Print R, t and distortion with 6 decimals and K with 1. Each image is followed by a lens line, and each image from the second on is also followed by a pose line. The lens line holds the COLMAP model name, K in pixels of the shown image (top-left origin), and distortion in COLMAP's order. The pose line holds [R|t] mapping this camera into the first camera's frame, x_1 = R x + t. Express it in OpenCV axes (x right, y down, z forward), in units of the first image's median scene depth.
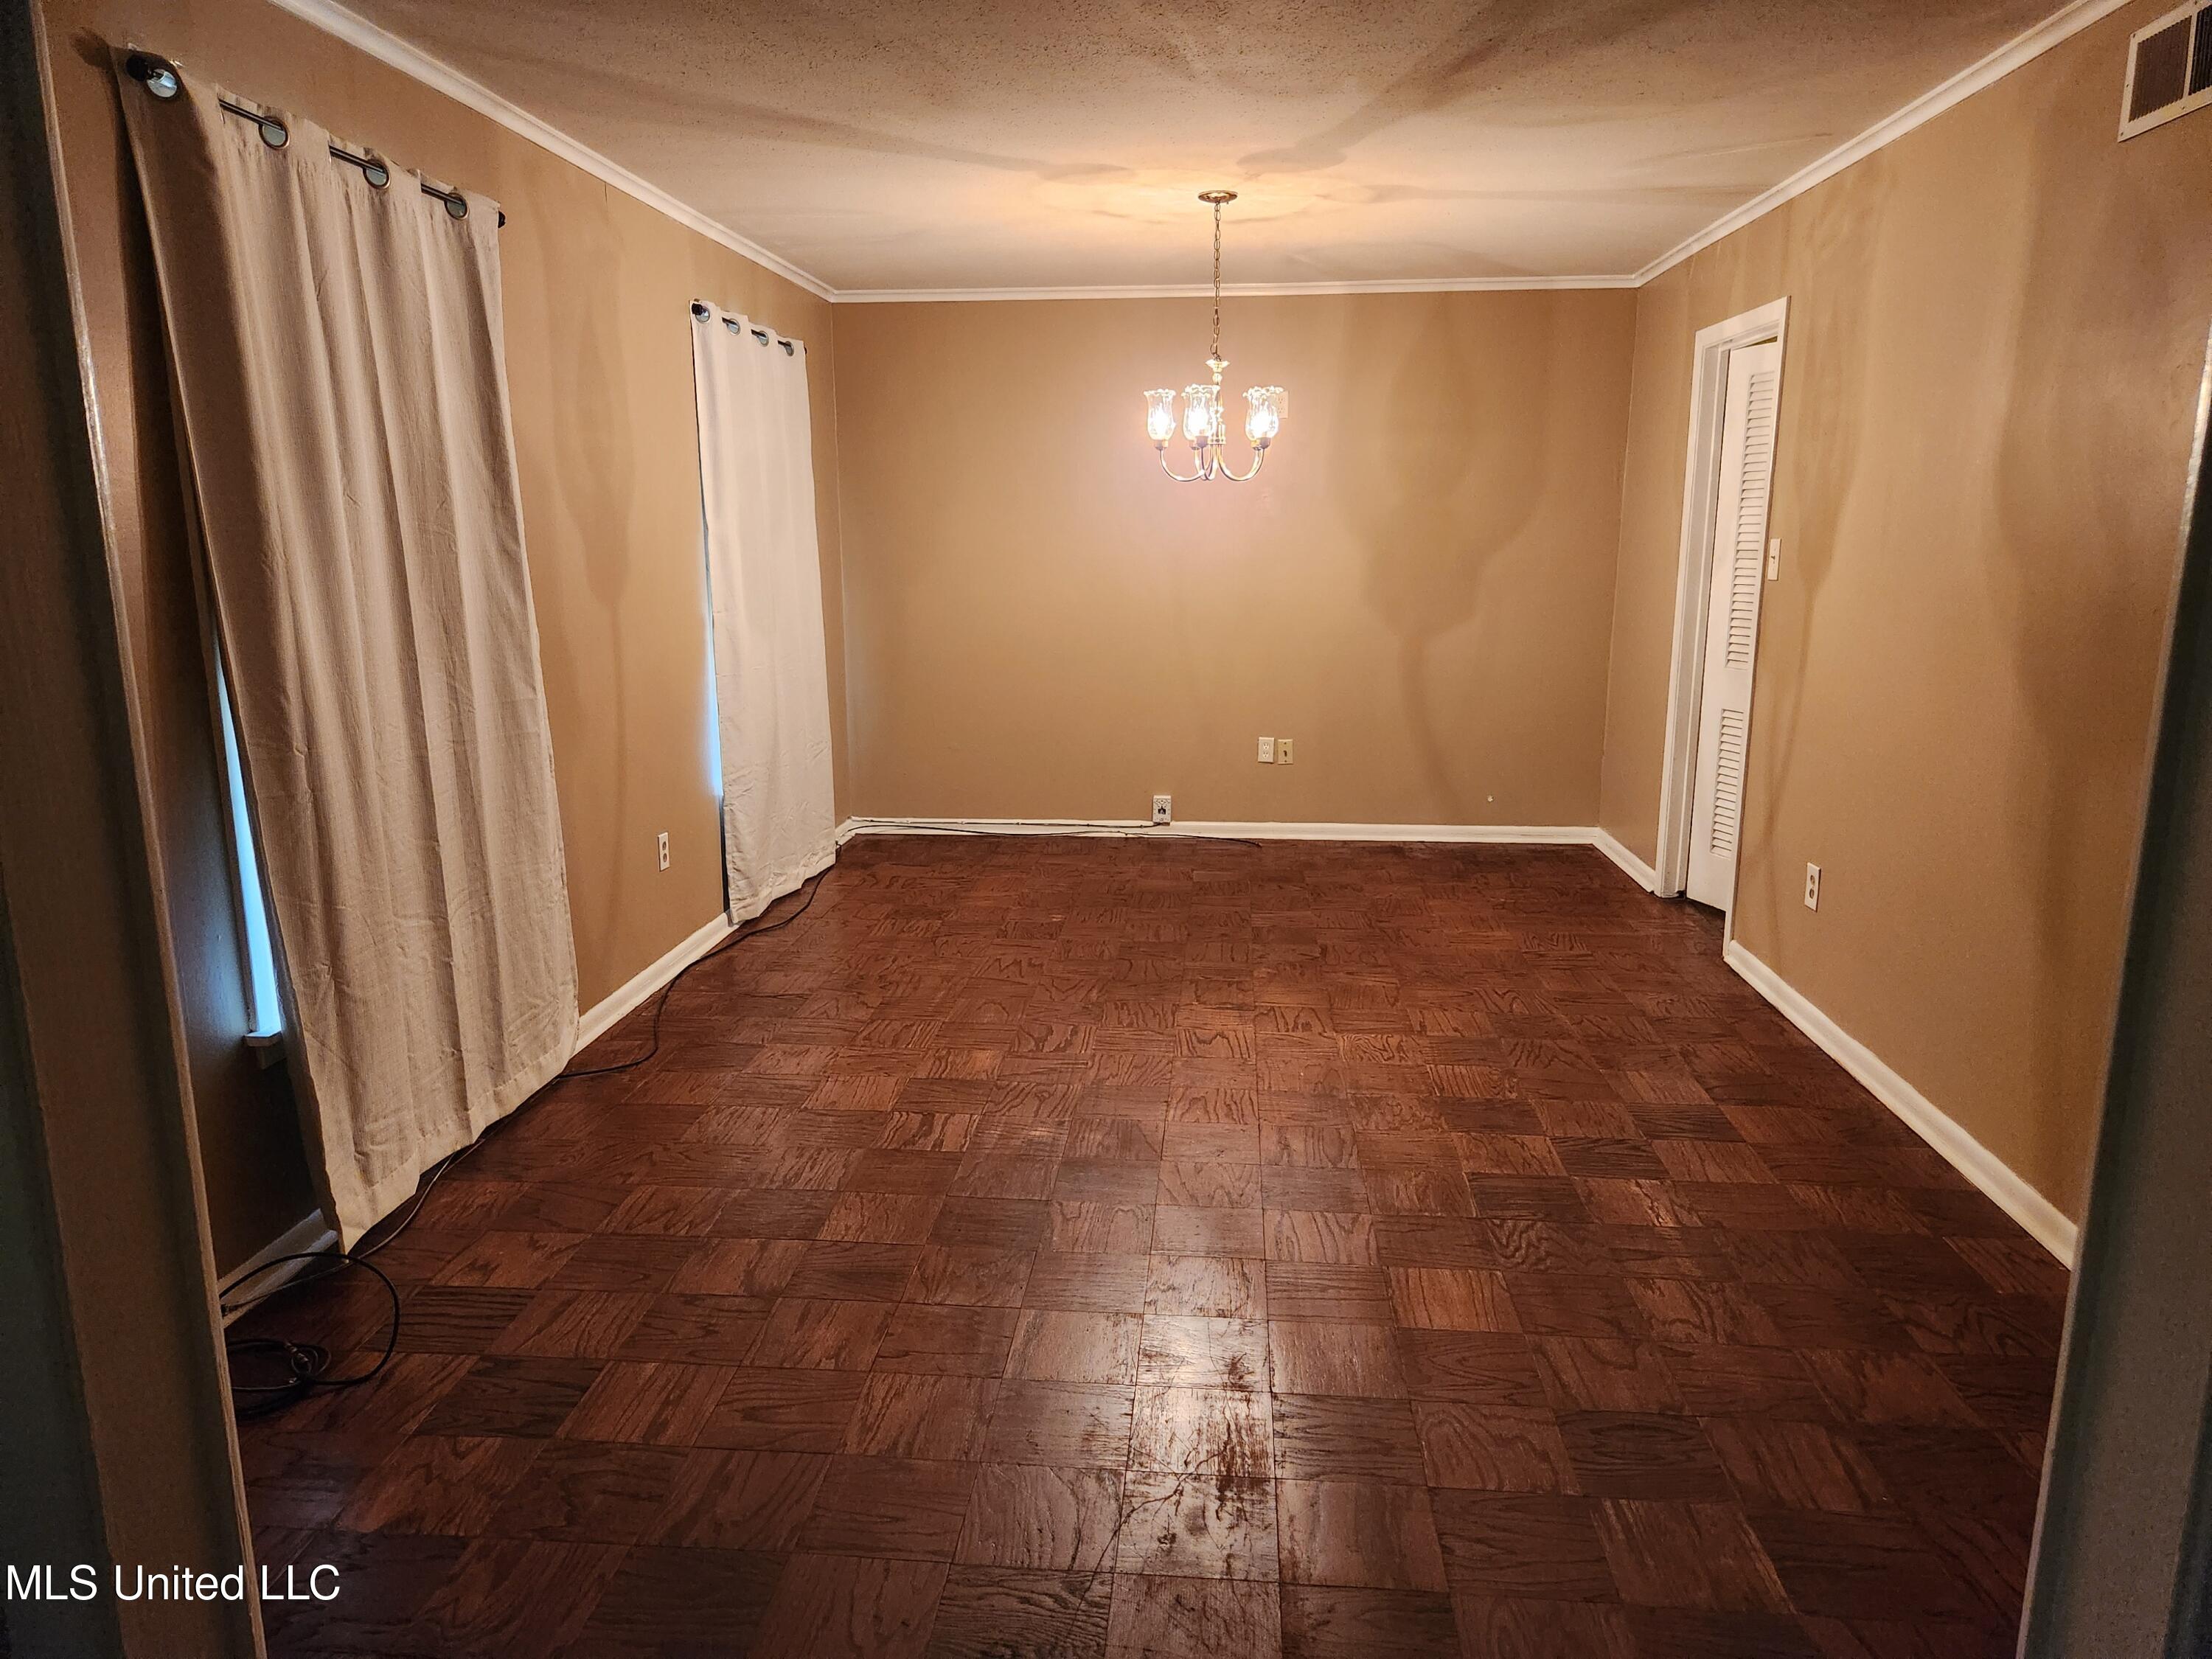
lens RADIAL K [[1475.3, 0, 1104.5], [0, 1475.3, 838.0], [0, 0, 1]] dist [0.053037, -0.022383]
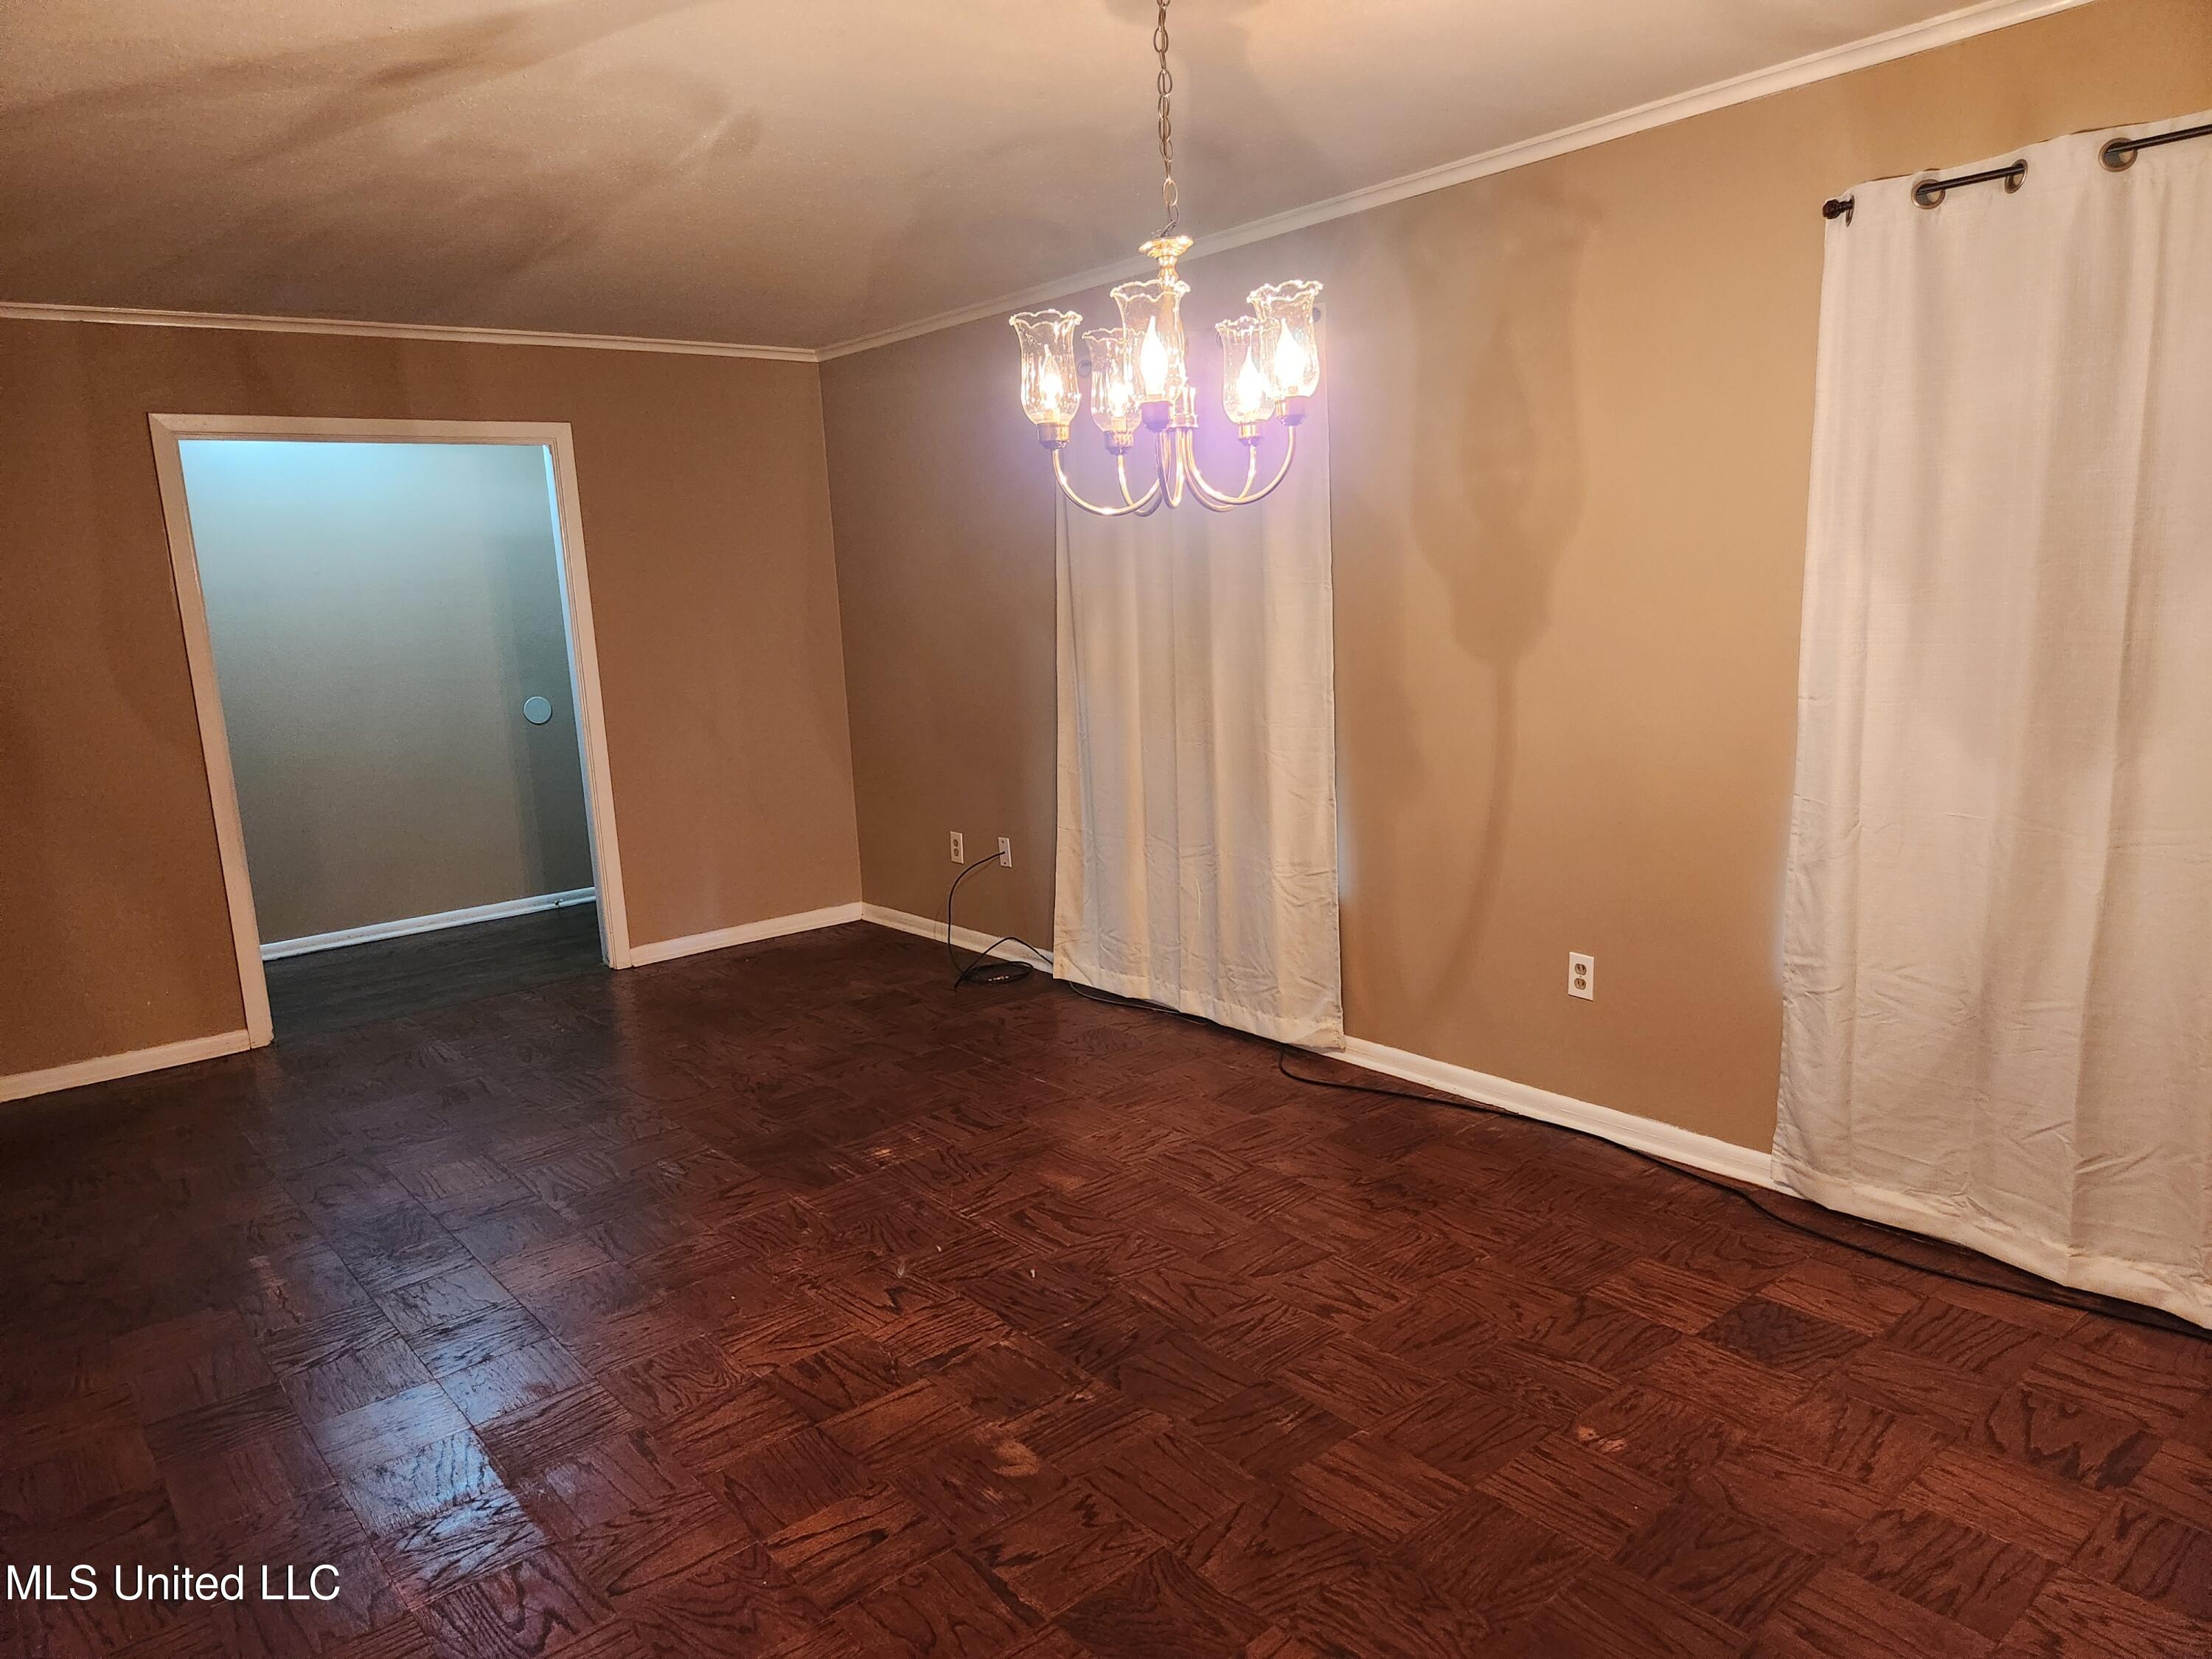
lens RADIAL K [[1475.3, 0, 1102.7], [0, 1475.3, 831.4], [0, 0, 1]] dist [0.053037, -0.022383]
pose [[-0.706340, 0.159944, -0.689566, 0.438404], [-0.099111, 0.942198, 0.320063, -0.306875], [0.700900, 0.294416, -0.649660, 1.376878]]
